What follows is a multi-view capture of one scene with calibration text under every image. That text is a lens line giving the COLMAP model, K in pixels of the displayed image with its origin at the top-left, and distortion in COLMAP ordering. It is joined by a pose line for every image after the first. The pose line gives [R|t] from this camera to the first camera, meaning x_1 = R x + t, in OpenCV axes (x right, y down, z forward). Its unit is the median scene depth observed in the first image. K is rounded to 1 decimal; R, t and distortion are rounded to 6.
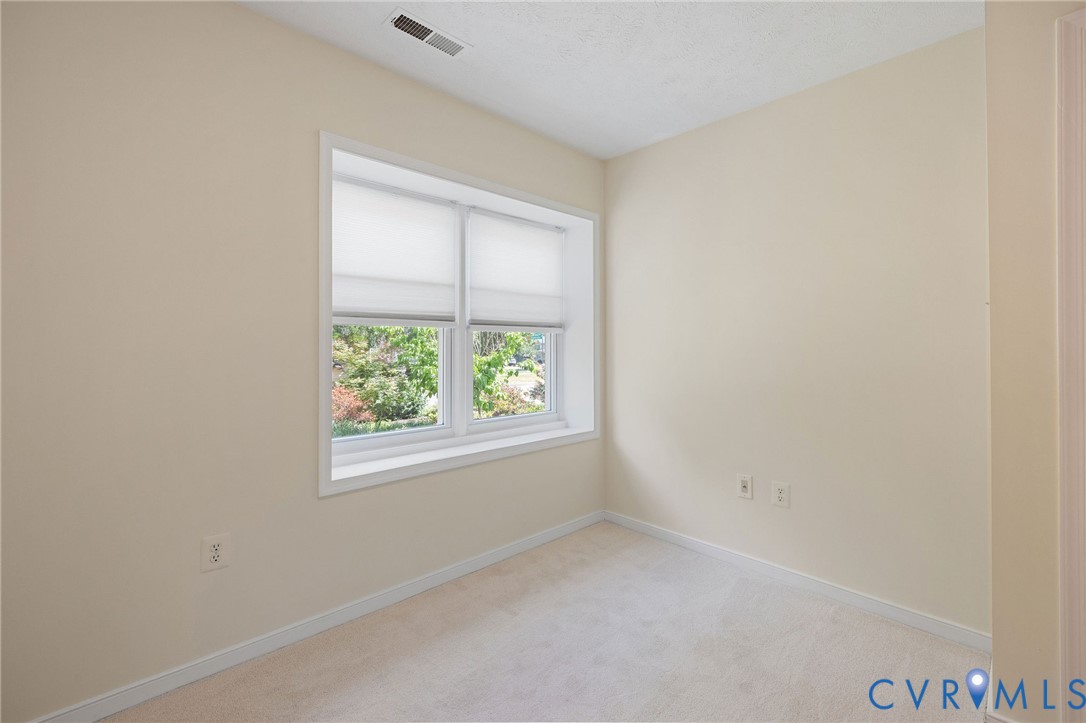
lens RADIAL K [[493.0, 0, 540.8], [0, 493.0, 348.9], [0, 0, 1]] dist [0.025219, 0.000051]
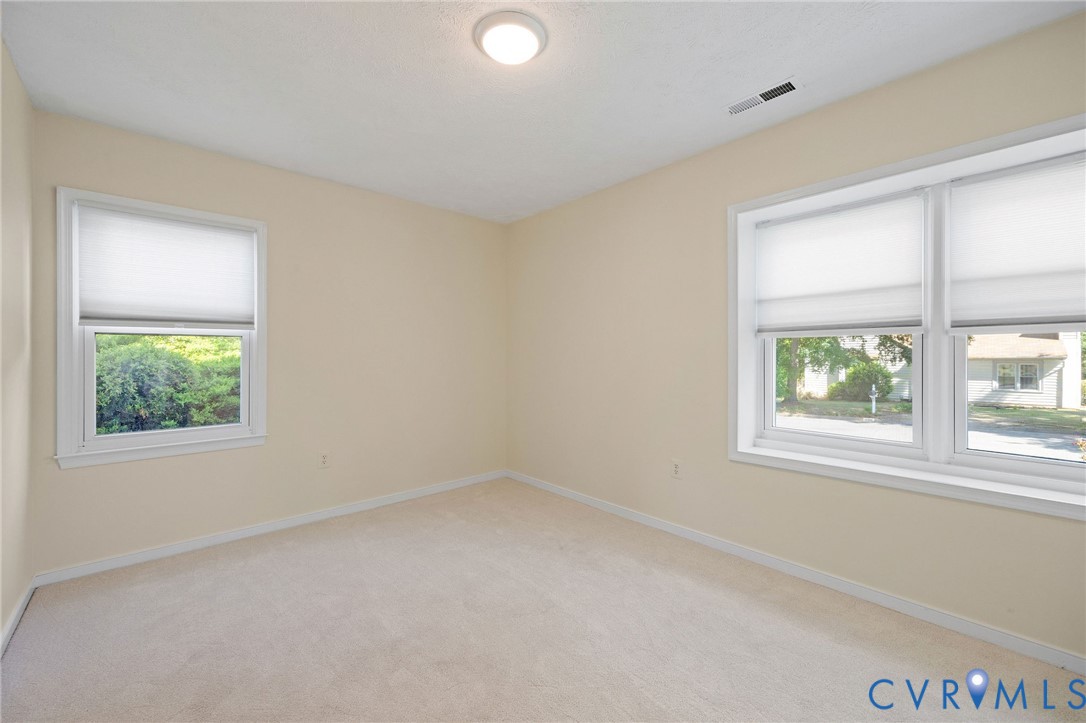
lens RADIAL K [[429.8, 0, 540.5], [0, 429.8, 361.5], [0, 0, 1]] dist [0.000638, -0.000030]
pose [[-0.038660, 0.012319, -0.999176, 0.594809], [-0.000340, 0.999924, 0.012342, -0.002244], [0.999252, 0.000817, -0.038653, 0.361253]]
